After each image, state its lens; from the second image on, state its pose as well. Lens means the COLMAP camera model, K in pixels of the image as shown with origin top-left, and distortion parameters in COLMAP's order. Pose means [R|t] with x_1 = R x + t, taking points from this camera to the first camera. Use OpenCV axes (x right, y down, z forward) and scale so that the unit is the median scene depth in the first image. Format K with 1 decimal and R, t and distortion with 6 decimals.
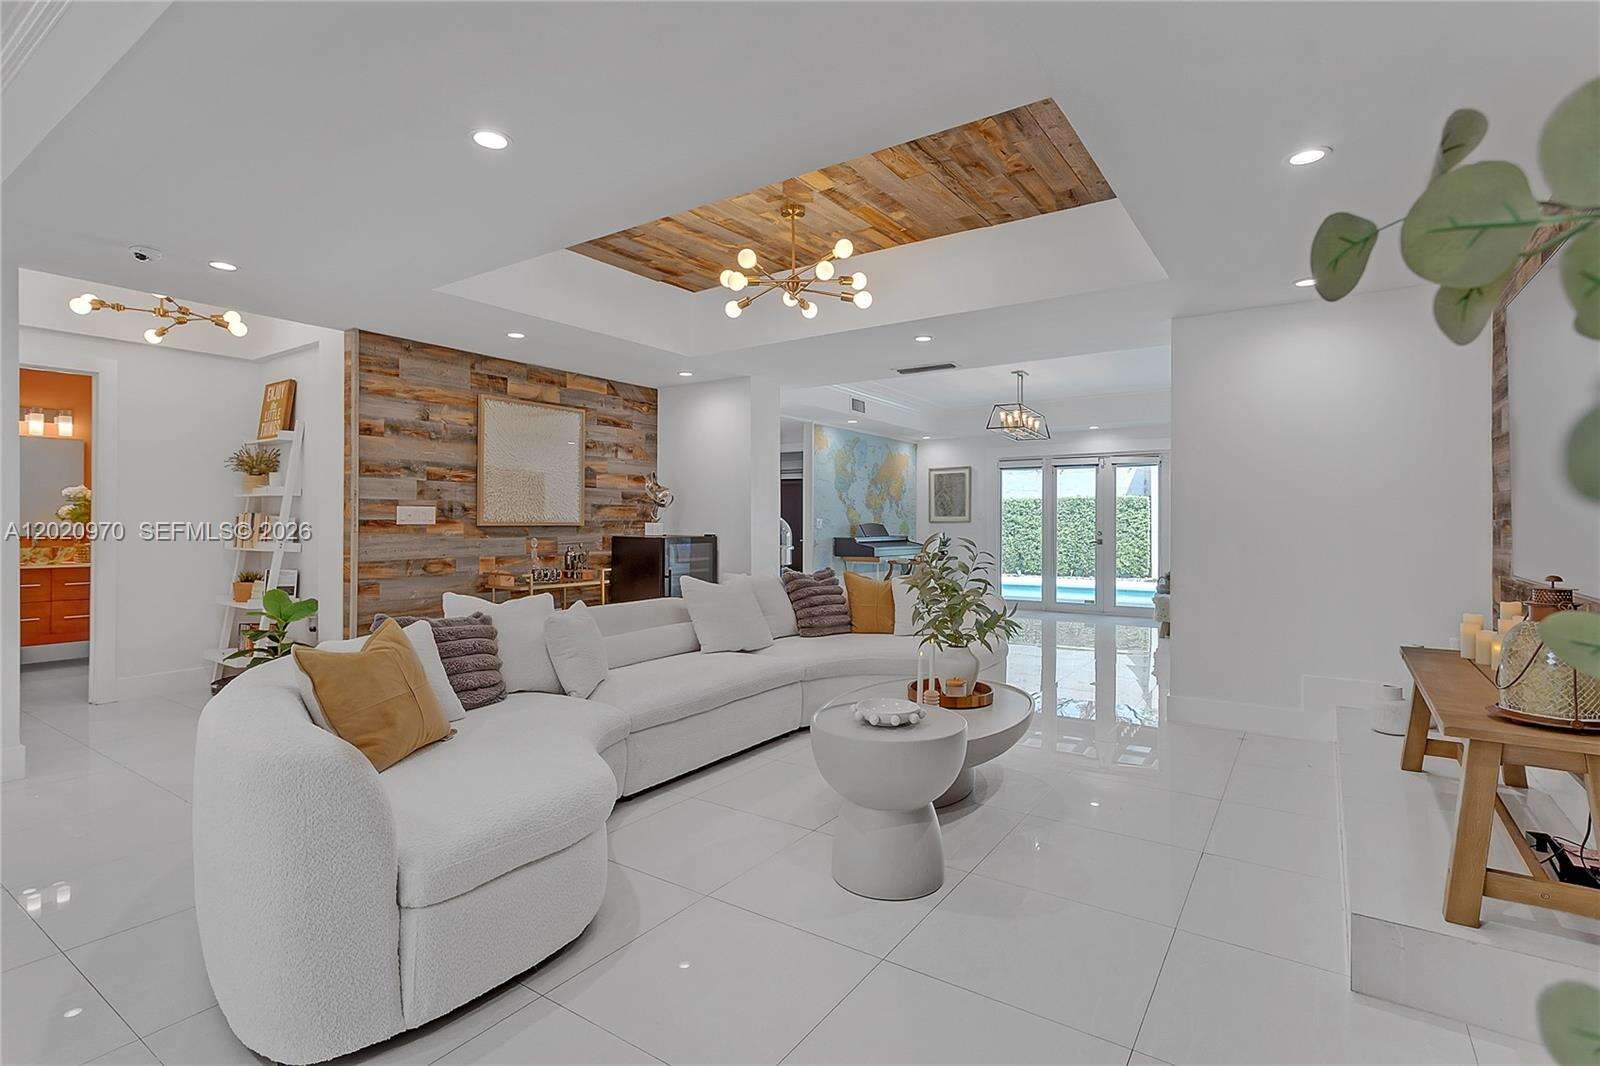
lens RADIAL K [[759.1, 0, 791.5], [0, 759.1, 524.9], [0, 0, 1]] dist [-0.013008, 0.000035]
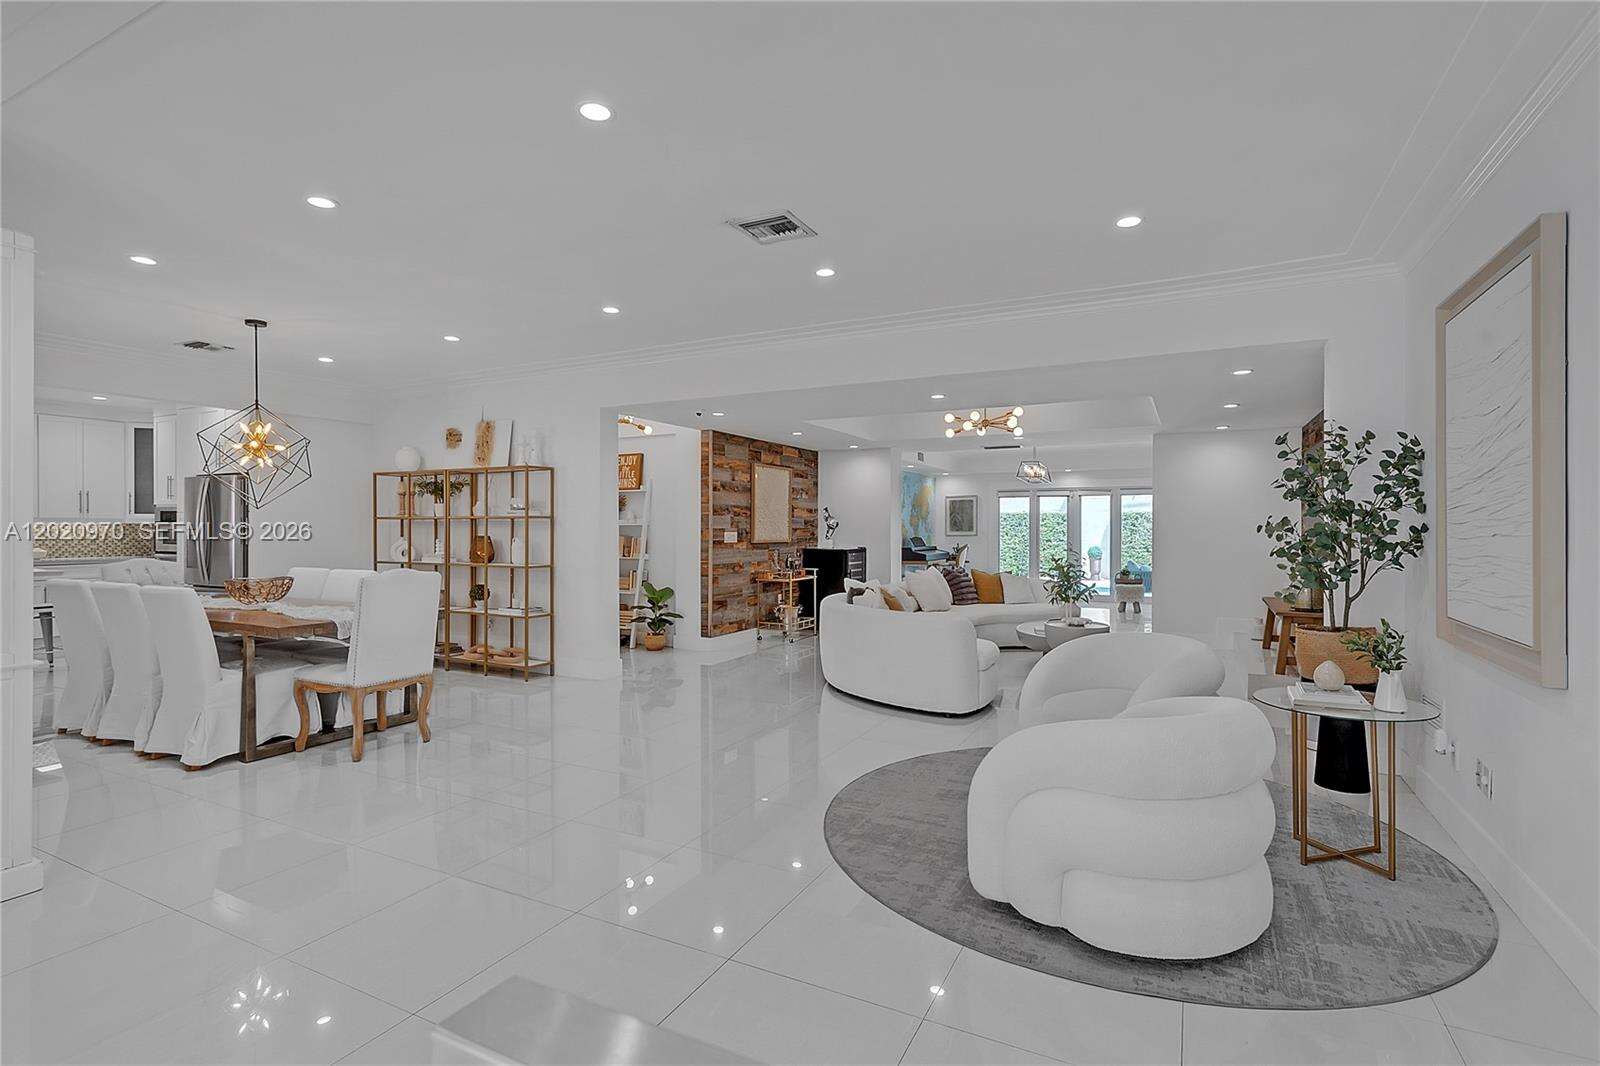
lens RADIAL K [[759.1, 0, 797.7], [0, 759.1, 536.2], [0, 0, 1]] dist [-0.013008, 0.000035]
pose [[0.991584, -0.002471, 0.129440, -0.458014], [0.001537, 0.999972, 0.007315, -0.021991], [-0.129454, -0.007055, 0.991560, -0.562335]]
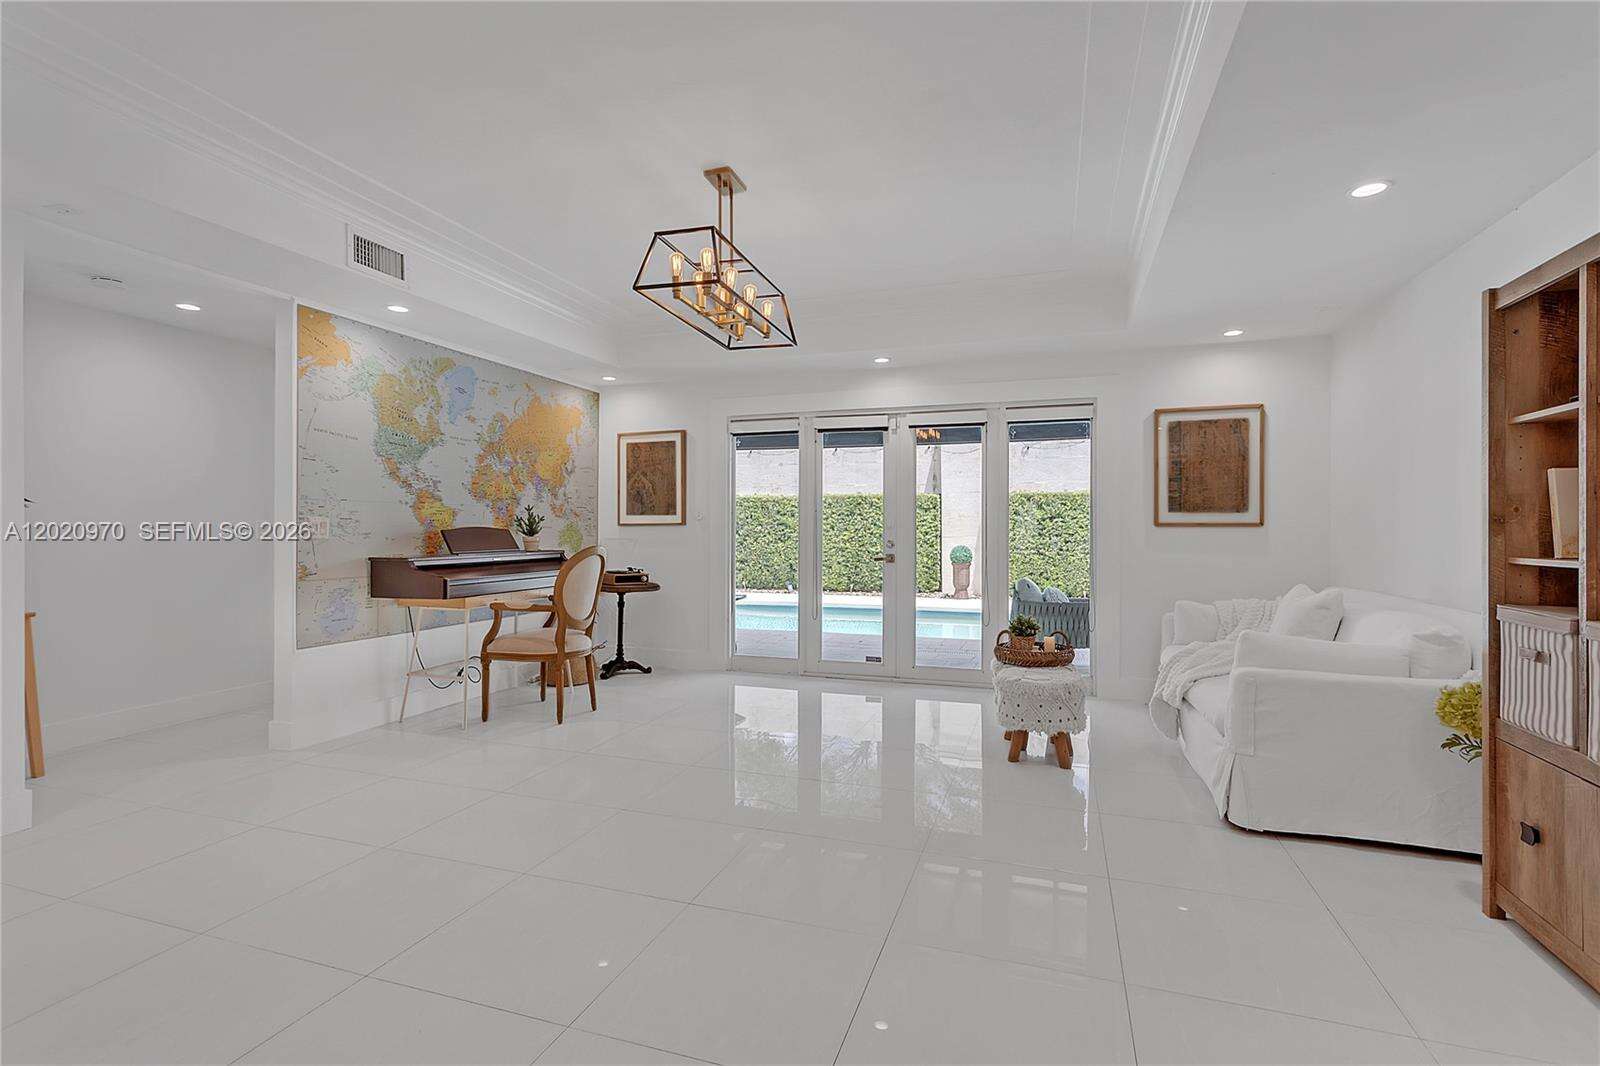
lens RADIAL K [[759.1, 0, 805.9], [0, 759.1, 530.5], [0, 0, 1]] dist [-0.013008, 0.000035]
pose [[0.958338, -0.002289, 0.285628, 0.271596], [0.001563, 0.999995, 0.002768, -0.001455], [-0.285633, -0.002206, 0.958337, 0.701282]]
